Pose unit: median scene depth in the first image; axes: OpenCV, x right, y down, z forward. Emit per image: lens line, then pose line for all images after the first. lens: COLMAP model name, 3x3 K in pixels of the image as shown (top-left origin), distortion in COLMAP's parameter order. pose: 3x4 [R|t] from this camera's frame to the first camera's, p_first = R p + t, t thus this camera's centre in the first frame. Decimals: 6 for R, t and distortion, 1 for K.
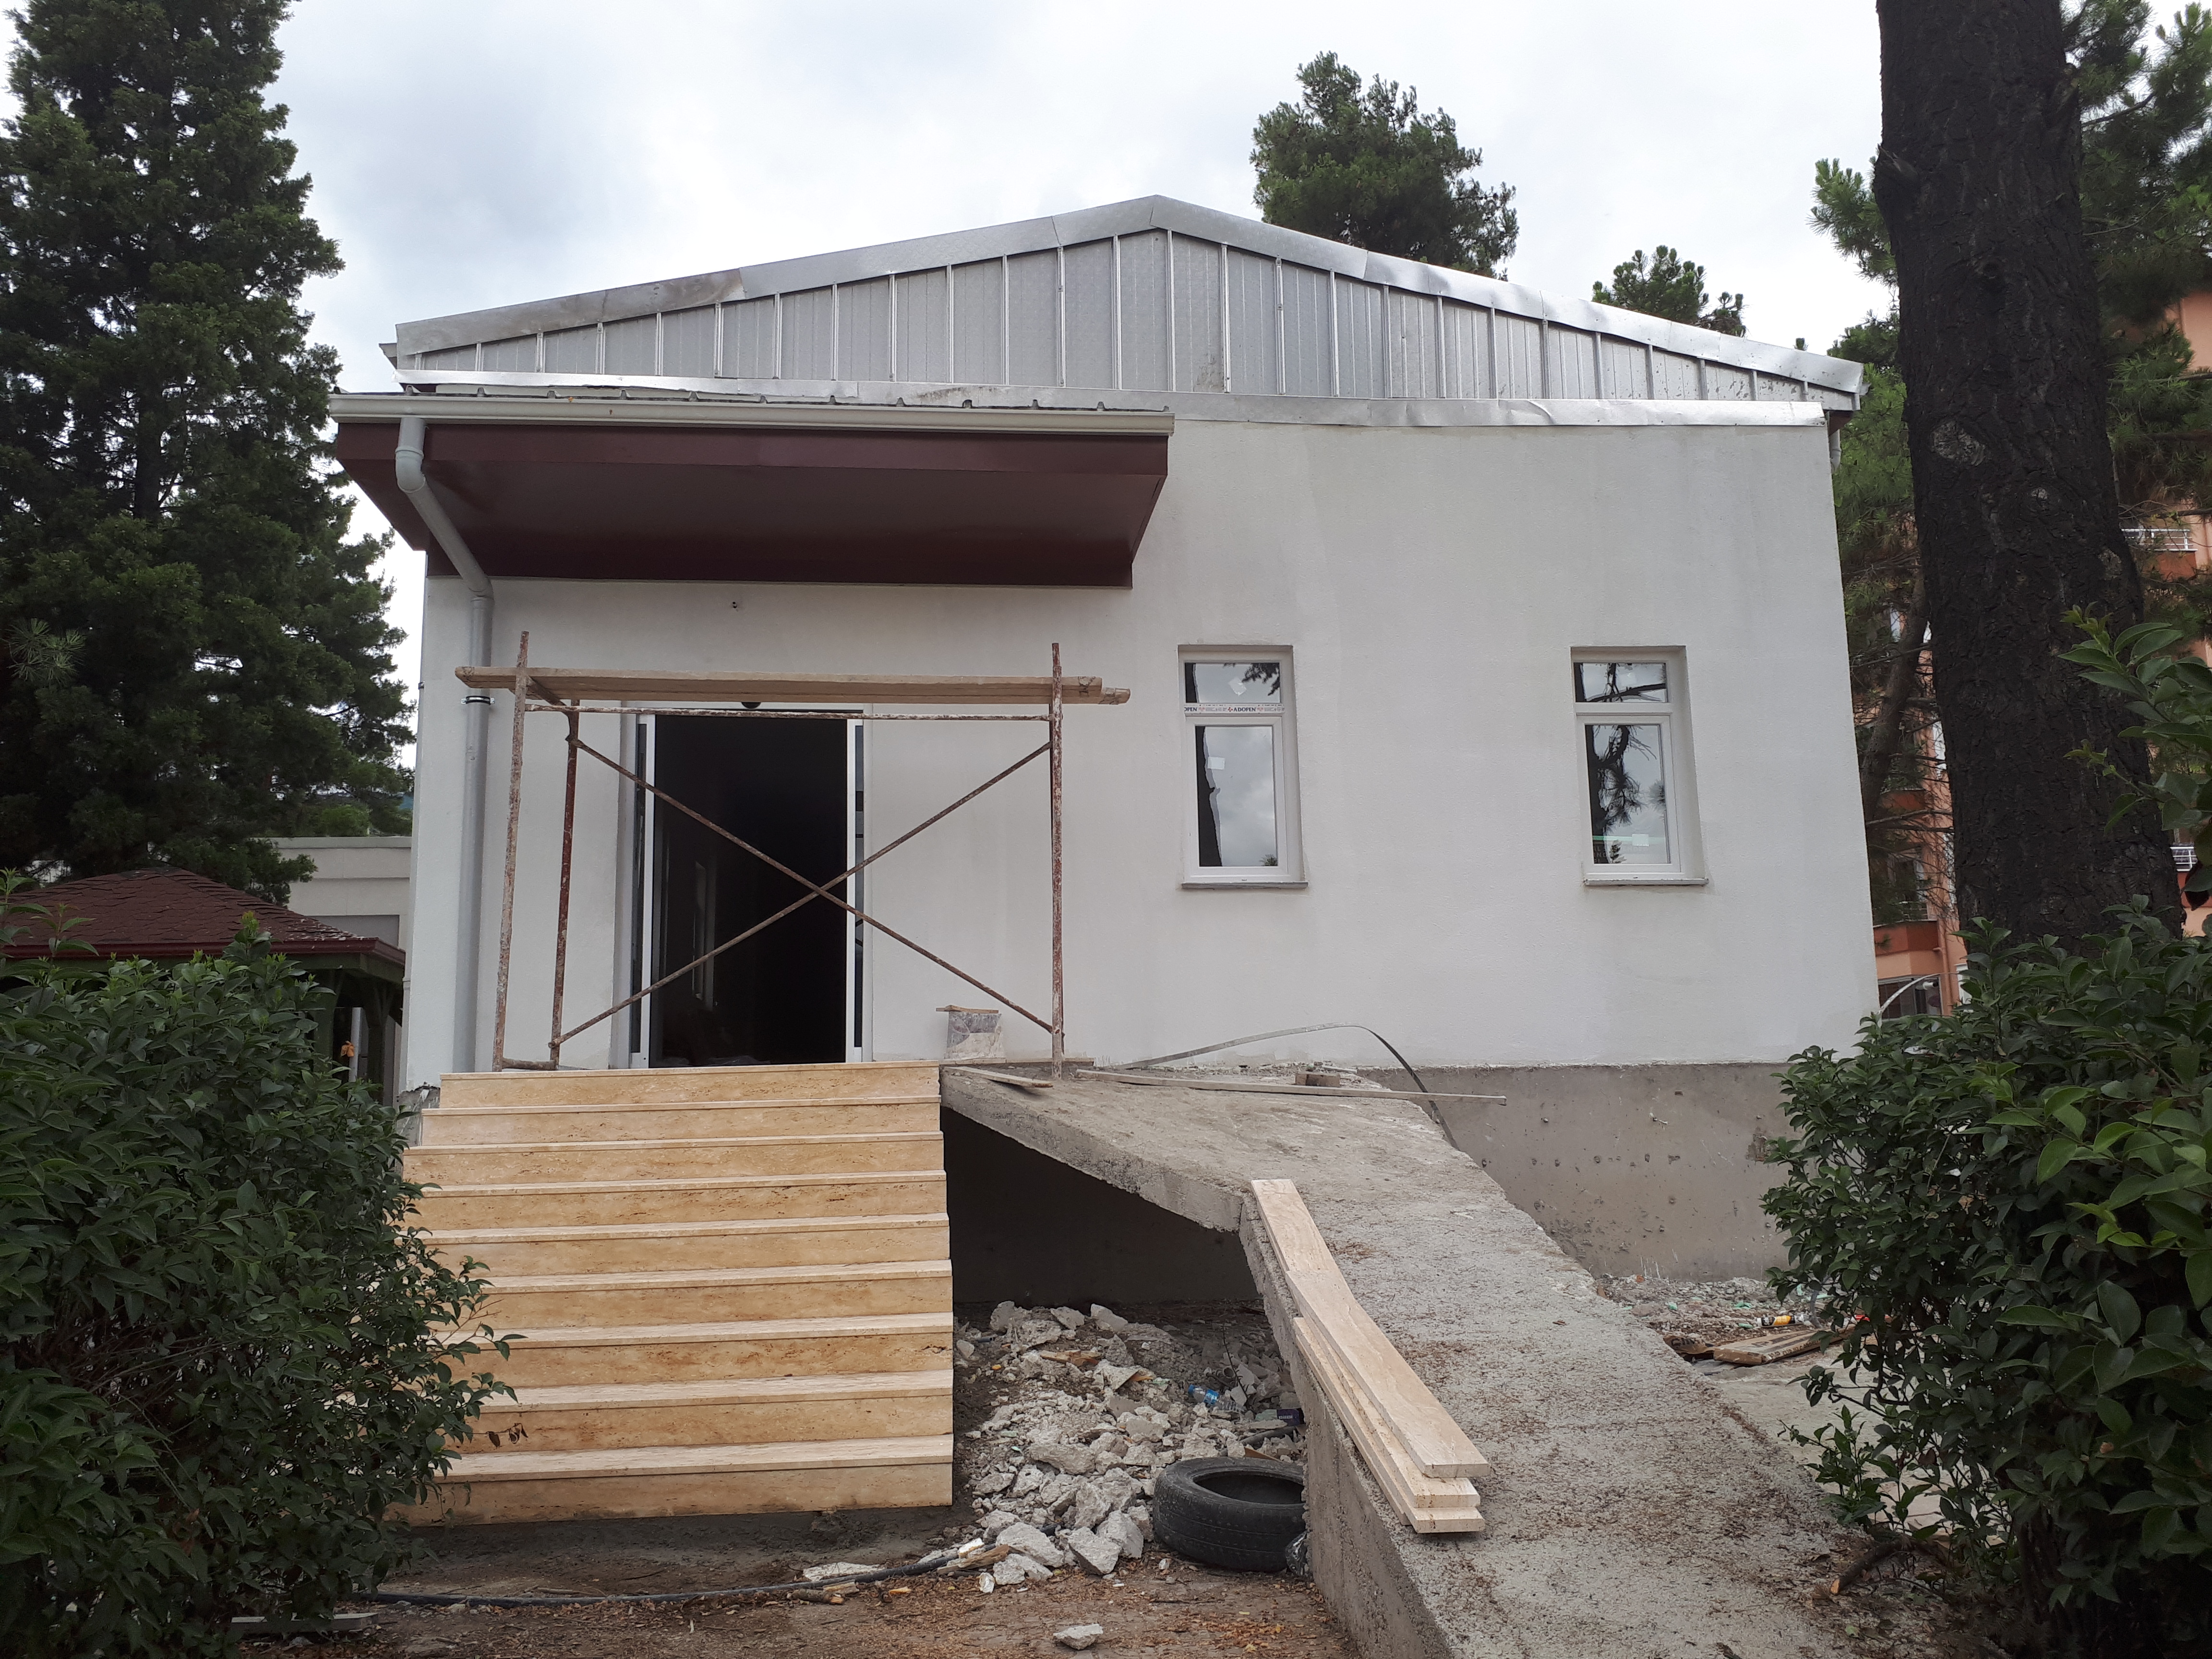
lens RADIAL K [[1656.2, 0, 1106.0], [0, 1656.2, 829.5], [0, 0, 1]] dist [0.007786, 0.000286]
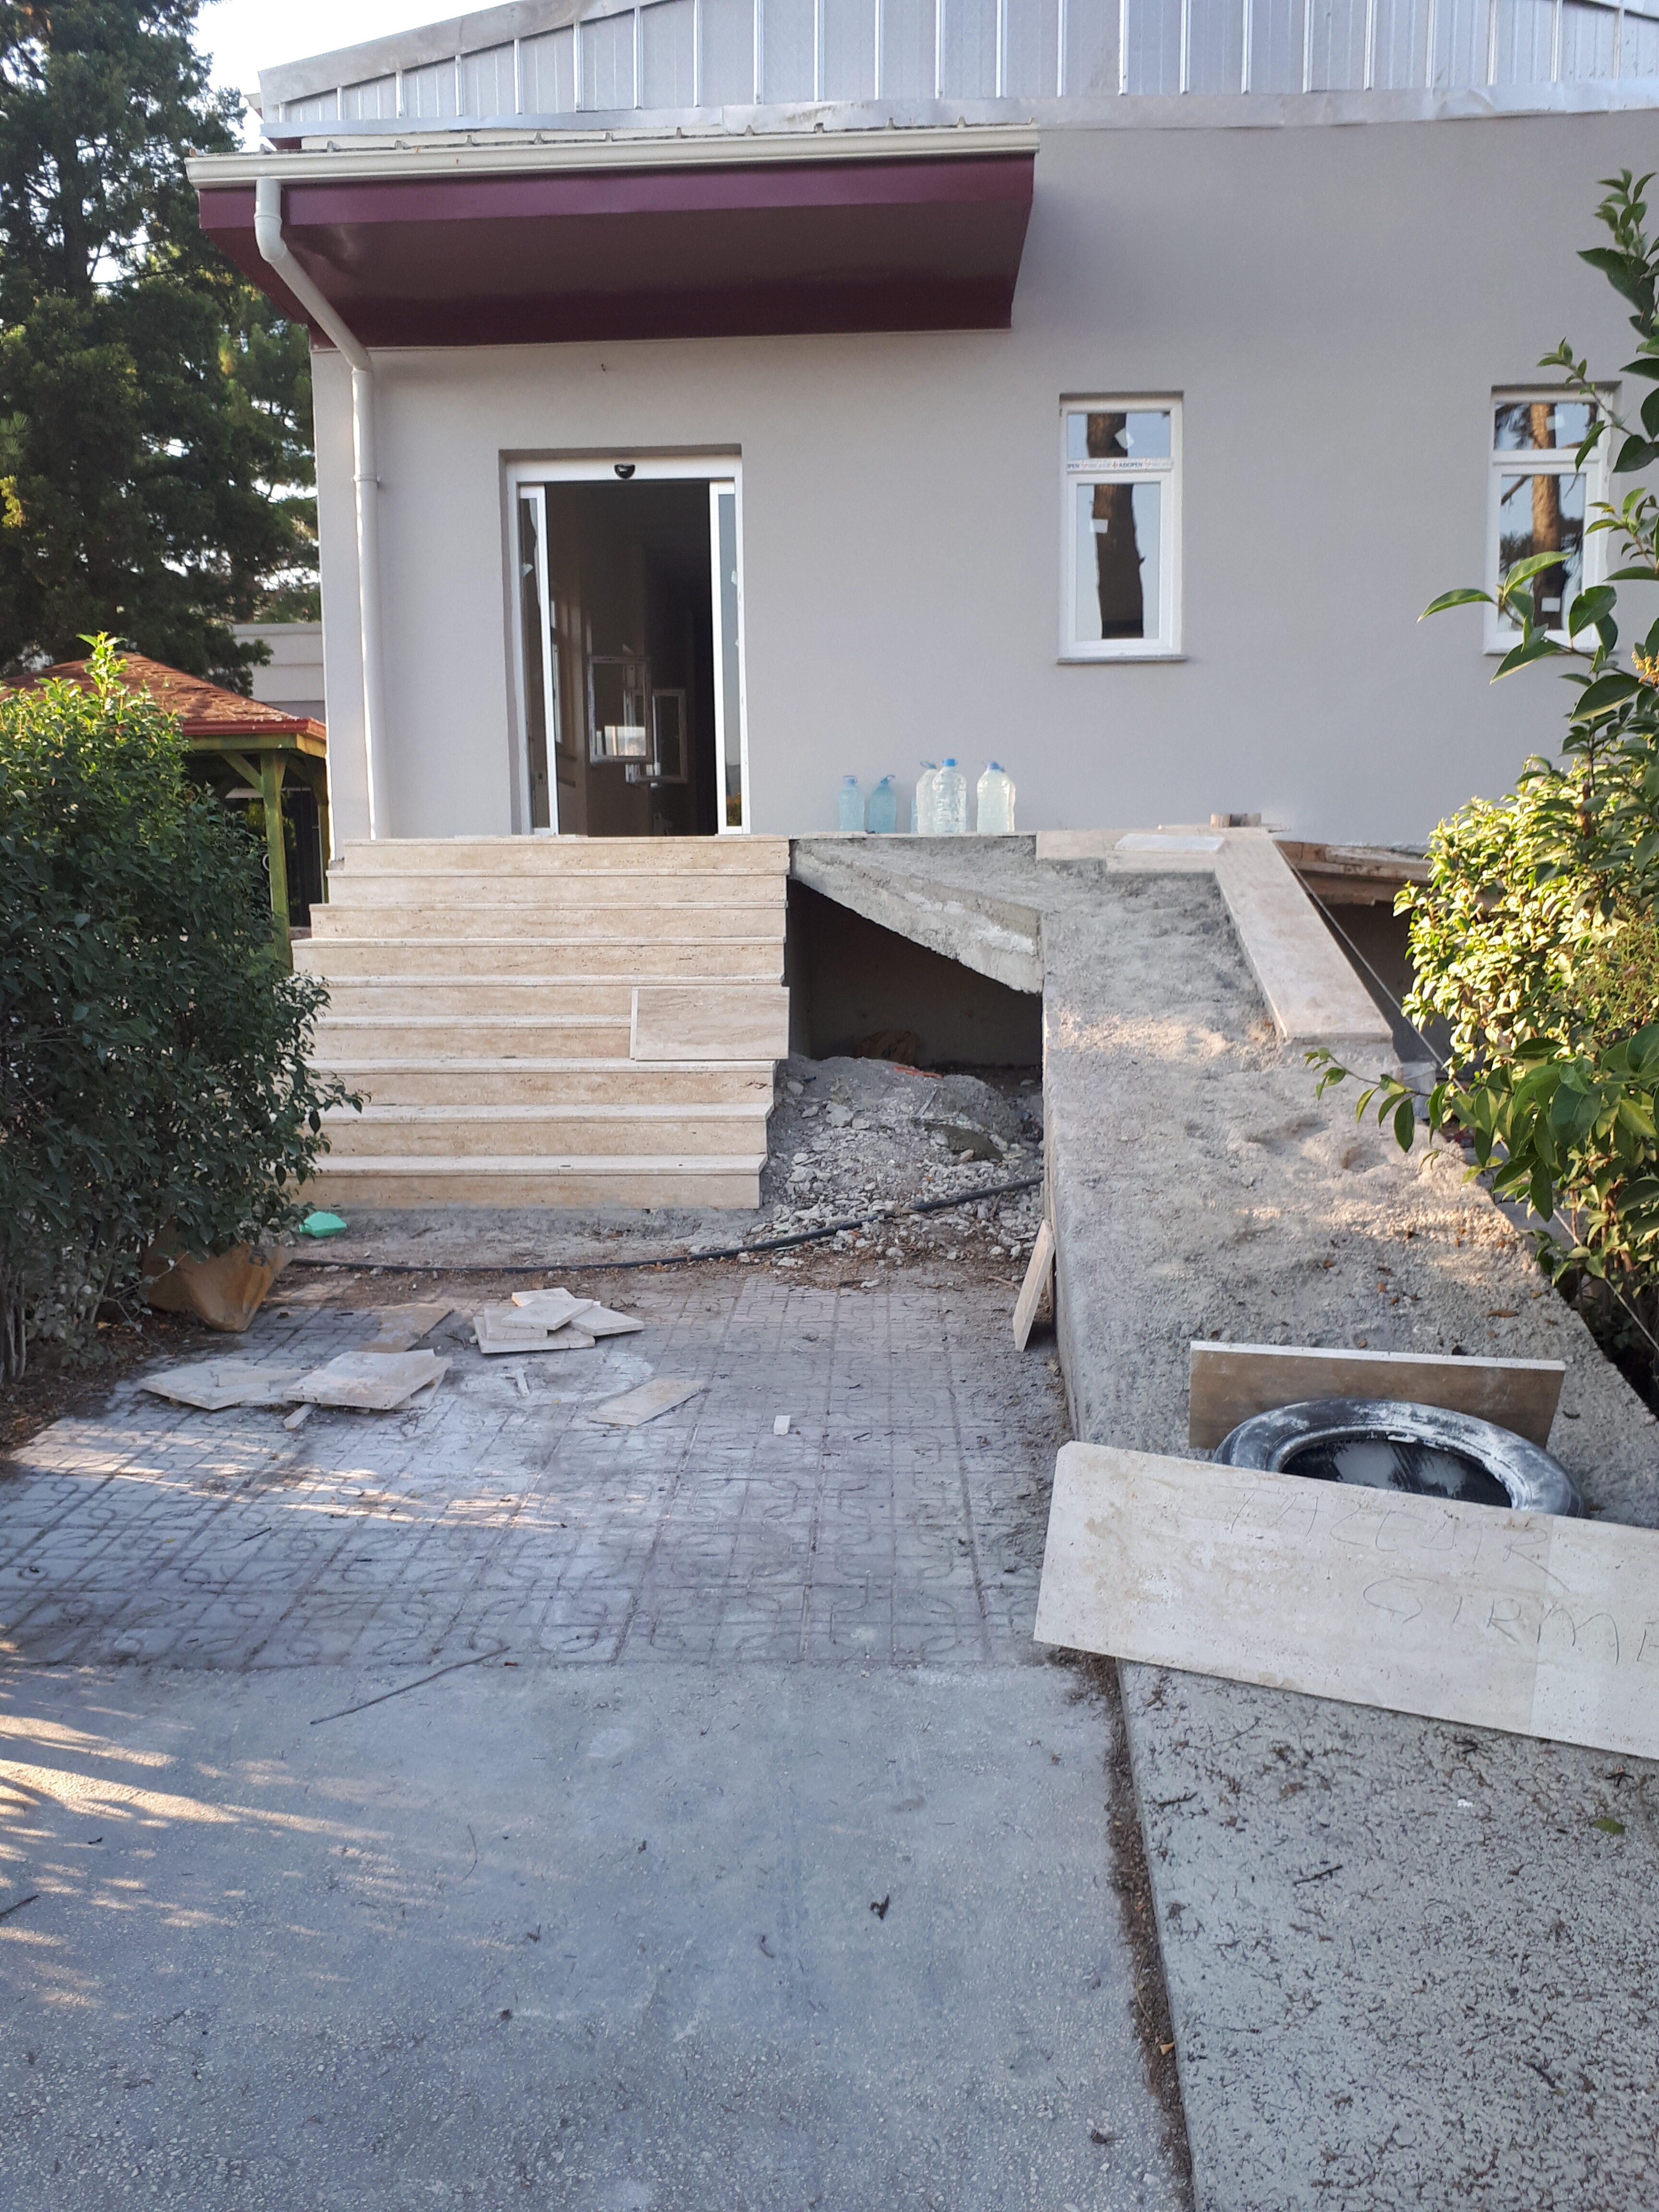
lens RADIAL K [[1665.7, 0, 829.5], [0, 1665.7, 1106.0], [0, 0, 1]] dist [0.061273, -0.088302]
pose [[0.986863, 0.032180, -0.158319, 0.091298], [0.014481, 0.958397, 0.285071, 0.001182], [0.160906, -0.283619, 0.945341, -0.056078]]
